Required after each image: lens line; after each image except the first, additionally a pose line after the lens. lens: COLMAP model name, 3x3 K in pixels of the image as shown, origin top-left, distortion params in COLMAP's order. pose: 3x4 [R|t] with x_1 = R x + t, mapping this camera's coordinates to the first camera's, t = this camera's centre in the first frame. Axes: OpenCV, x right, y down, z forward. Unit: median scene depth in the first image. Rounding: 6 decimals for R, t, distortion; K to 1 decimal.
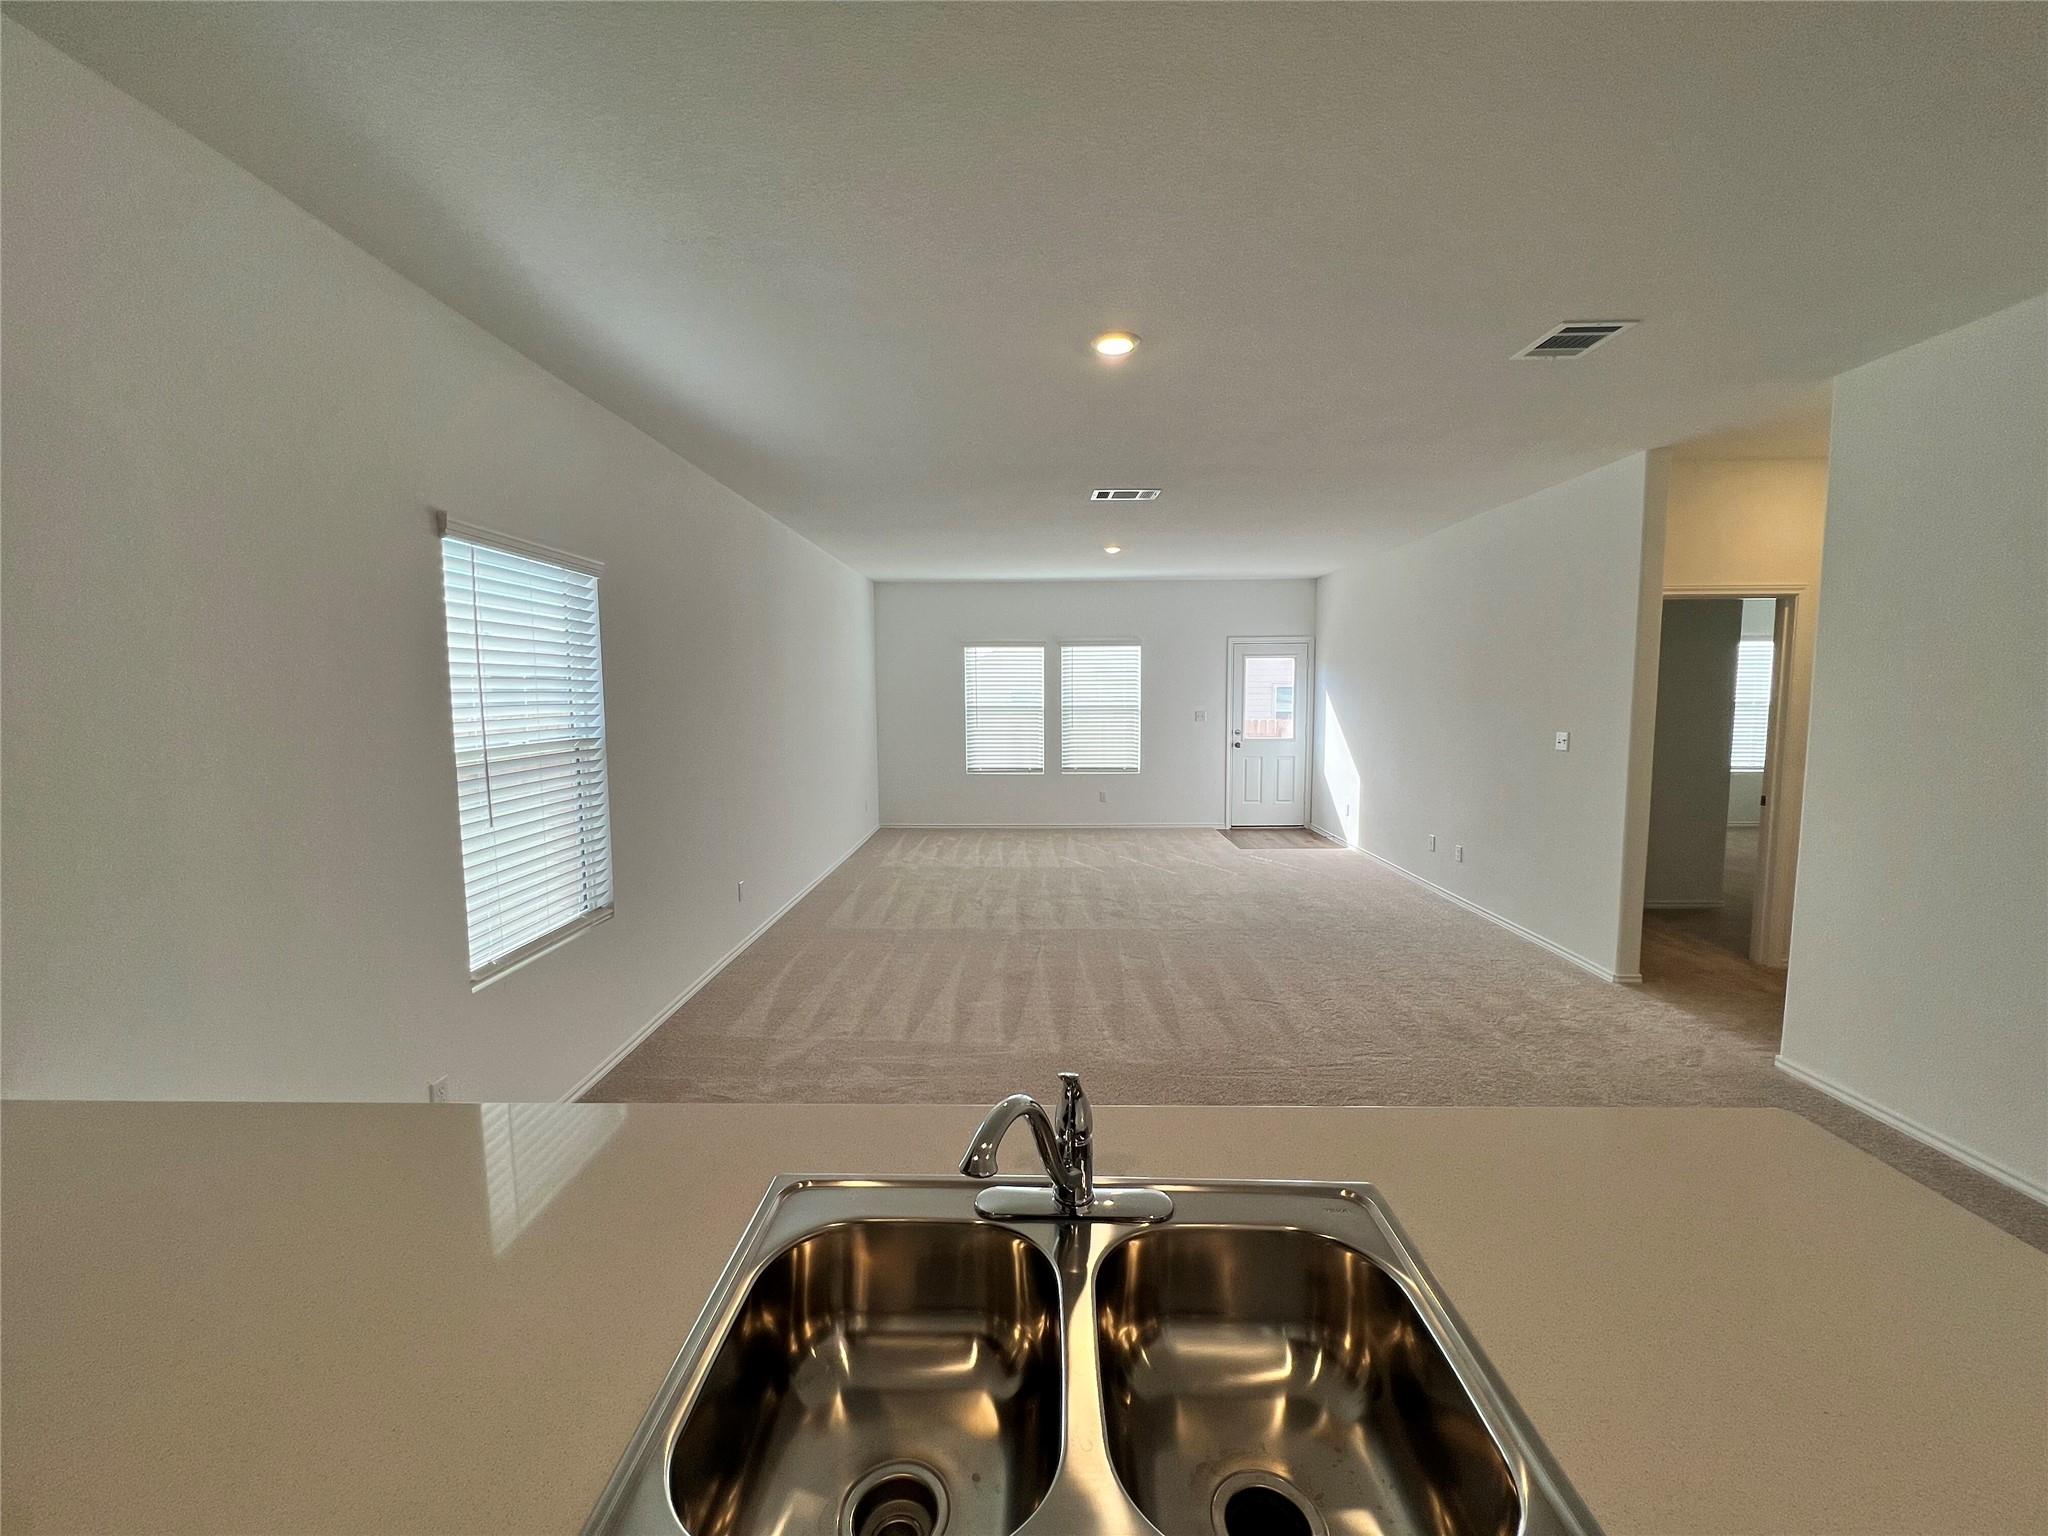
lens RADIAL K [[819.3, 0, 1012.1], [0, 819.3, 765.1], [0, 0, 1]] dist [0.009174, 0.000455]
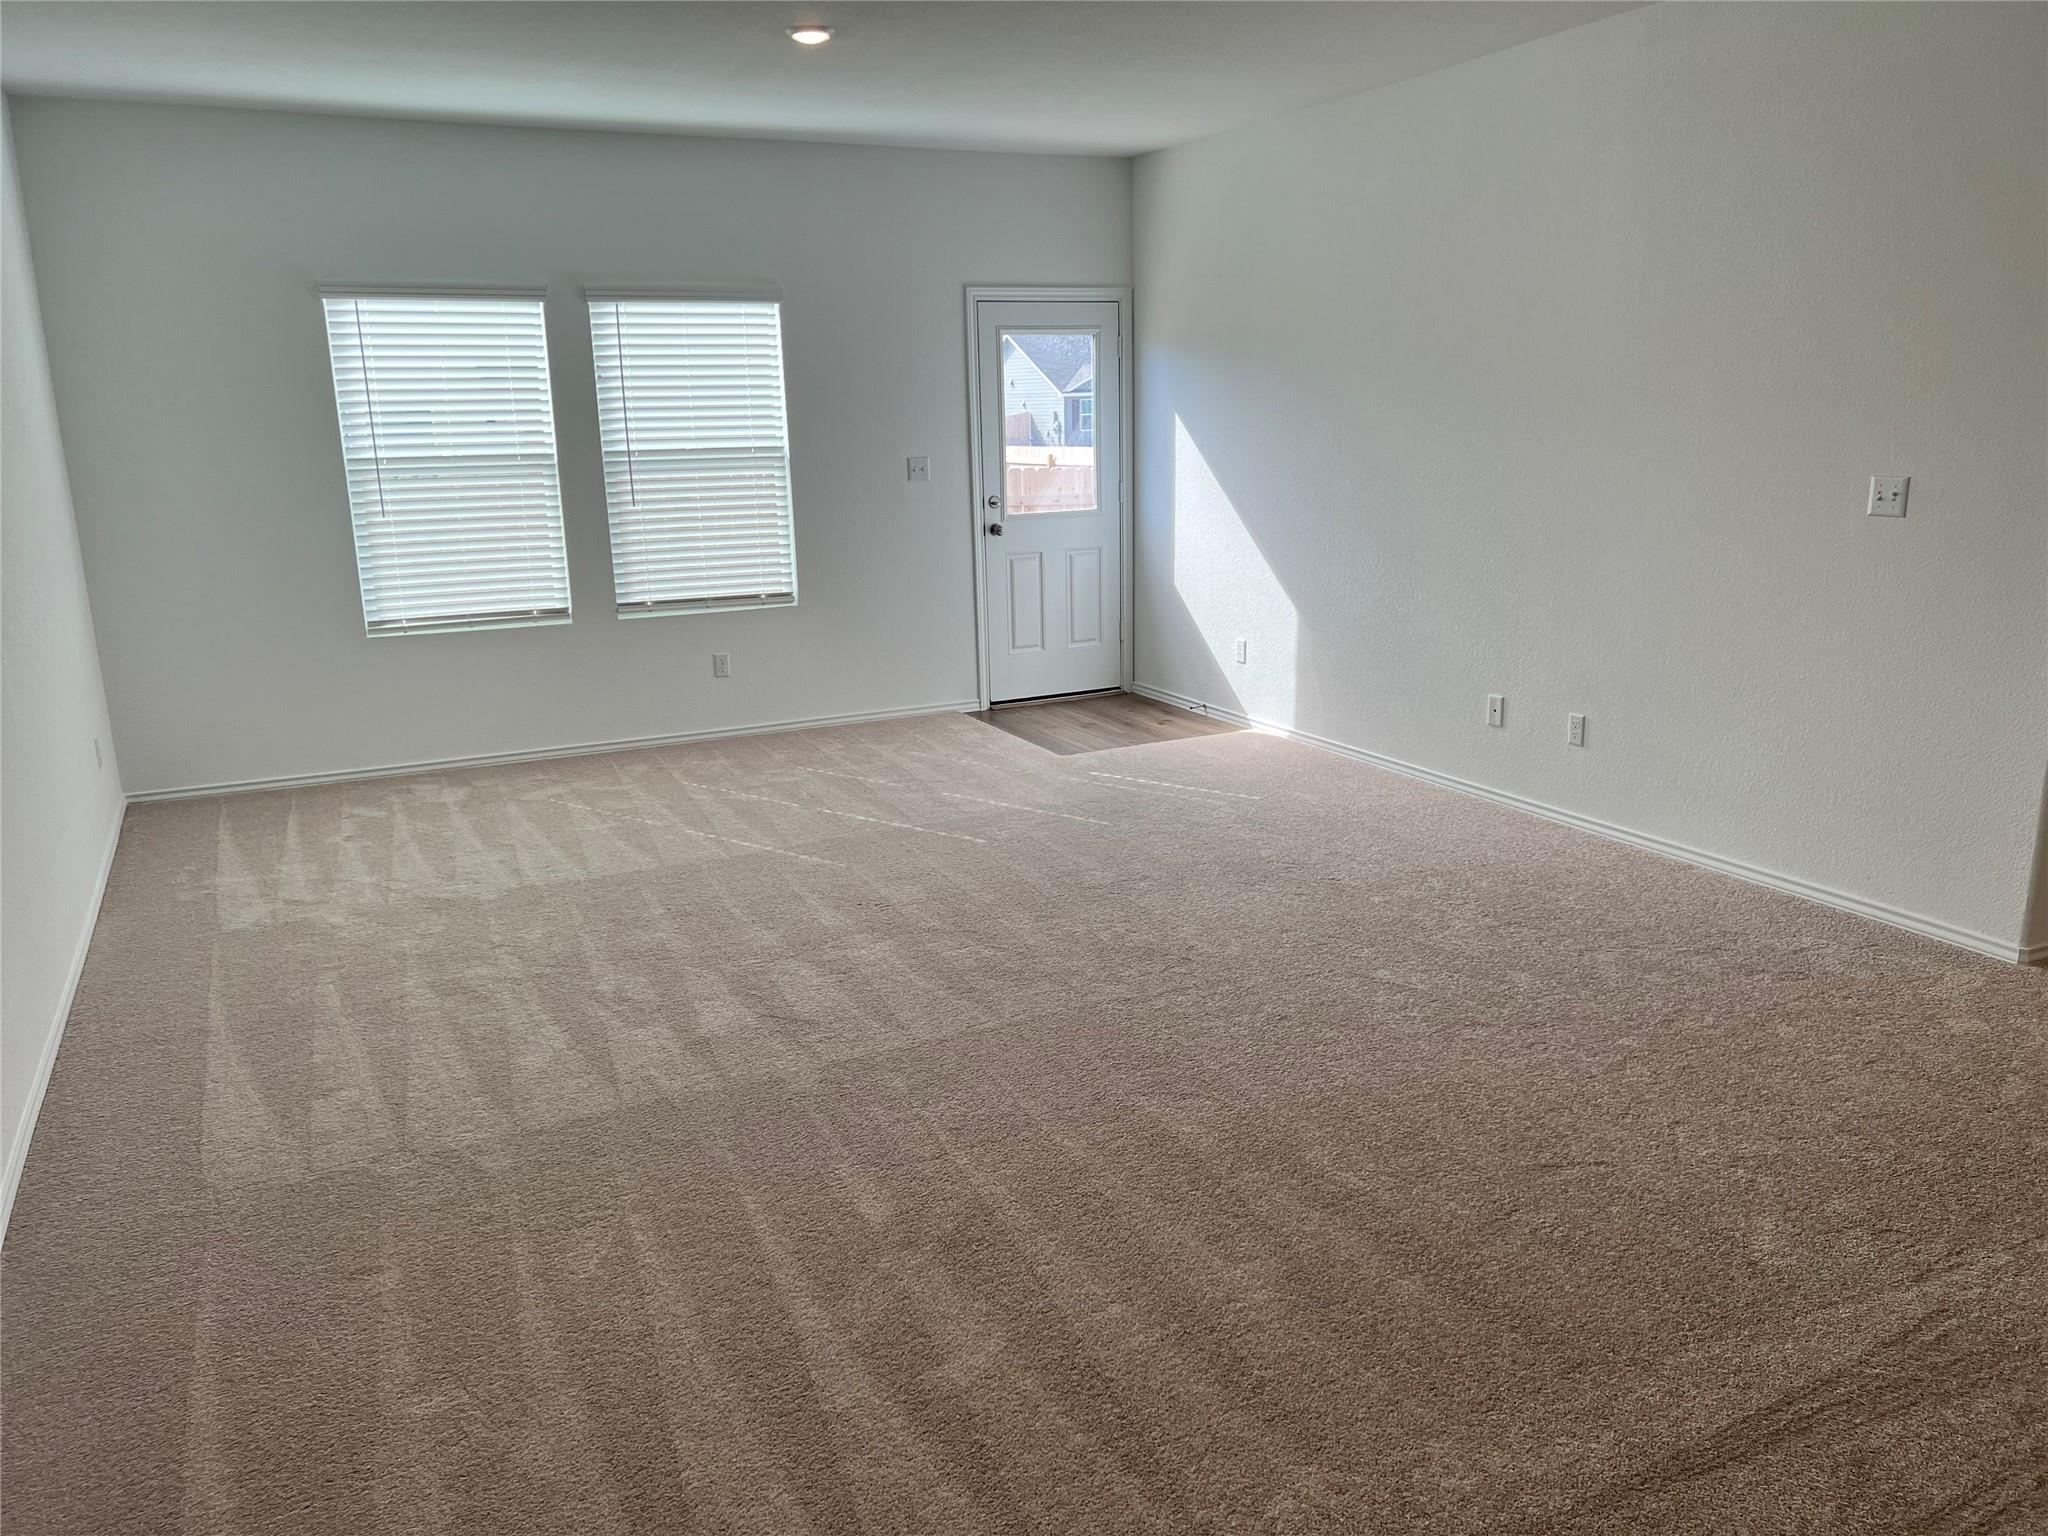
lens RADIAL K [[1569.4, 0, 1031.1], [0, 1569.4, 764.8], [0, 0, 1]] dist [0.075793, -0.069323]
pose [[0.890058, -0.117125, 0.440543, -0.115518], [0.059421, 0.987992, 0.142620, -0.018262], [-0.451958, -0.100763, 0.886330, 0.189570]]
